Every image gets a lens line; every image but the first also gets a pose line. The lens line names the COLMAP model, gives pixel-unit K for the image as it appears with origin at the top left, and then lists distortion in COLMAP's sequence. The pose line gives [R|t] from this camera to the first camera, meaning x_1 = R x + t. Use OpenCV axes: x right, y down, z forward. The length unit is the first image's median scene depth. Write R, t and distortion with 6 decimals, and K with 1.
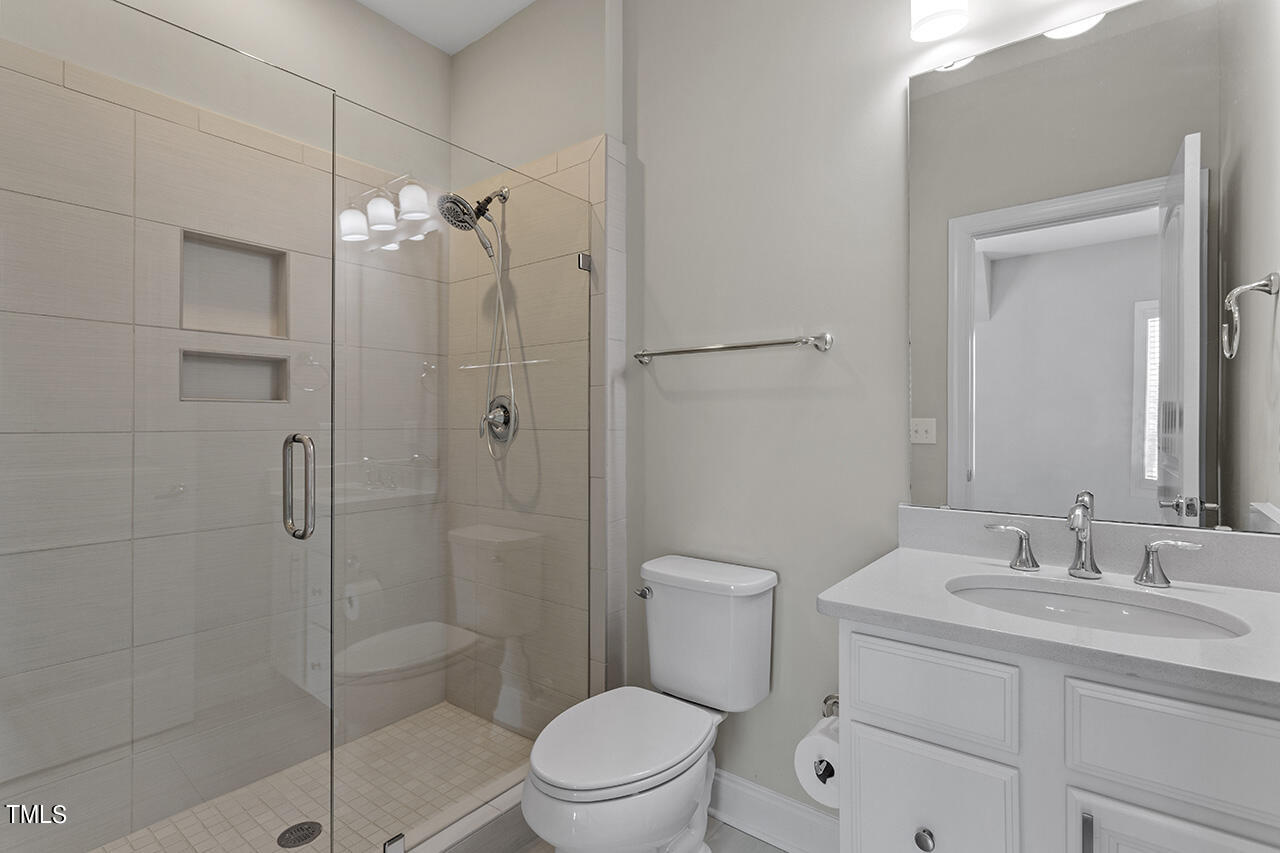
lens RADIAL K [[615.6, 0, 647.4], [0, 615.6, 424.0], [0, 0, 1]] dist [-0.000852, 0.002093]
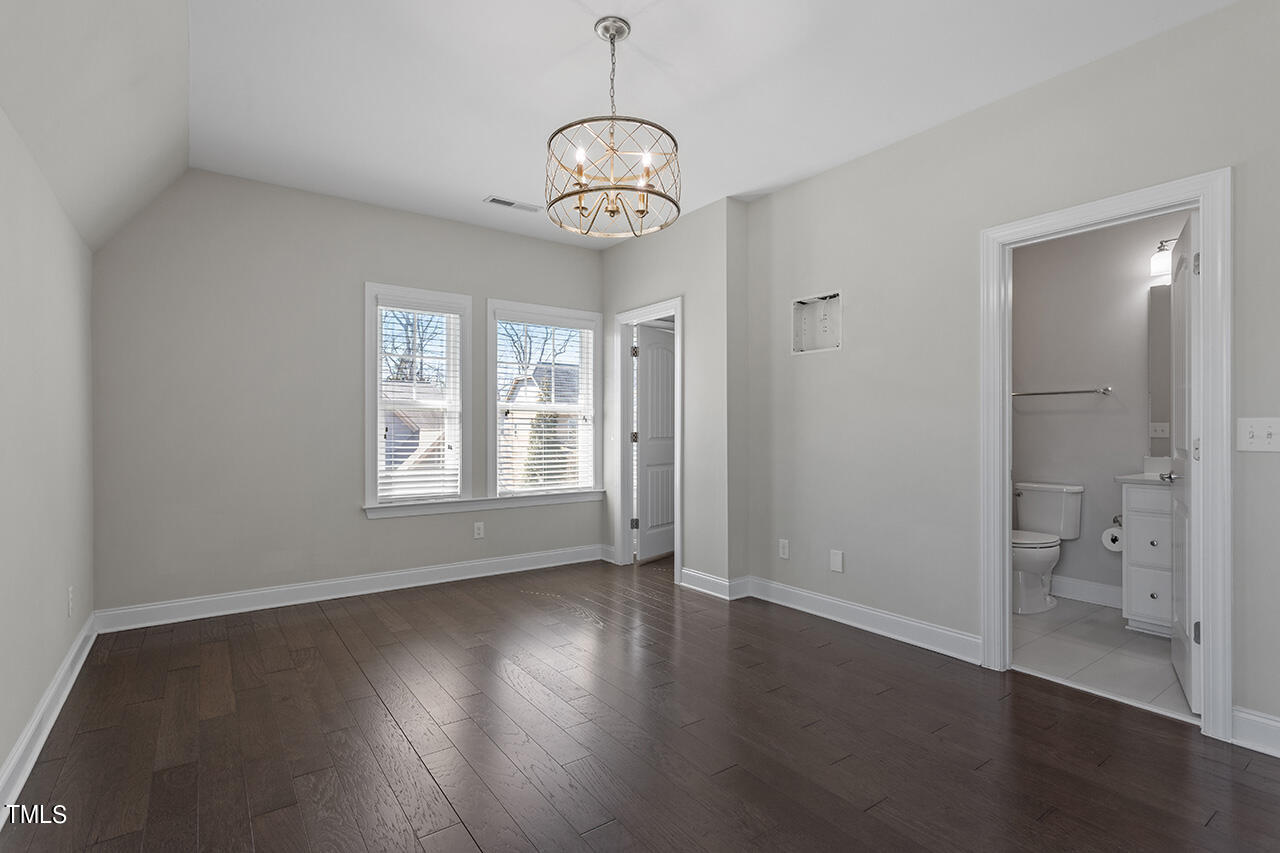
lens RADIAL K [[615.6, 0, 628.4], [0, 615.6, 427.8], [0, 0, 1]] dist [-0.000852, 0.002093]
pose [[0.954735, 0.000838, -0.297455, -0.839320], [-0.002568, 0.999982, -0.005425, 0.032382], [0.297445, 0.005943, 0.954720, -1.987275]]
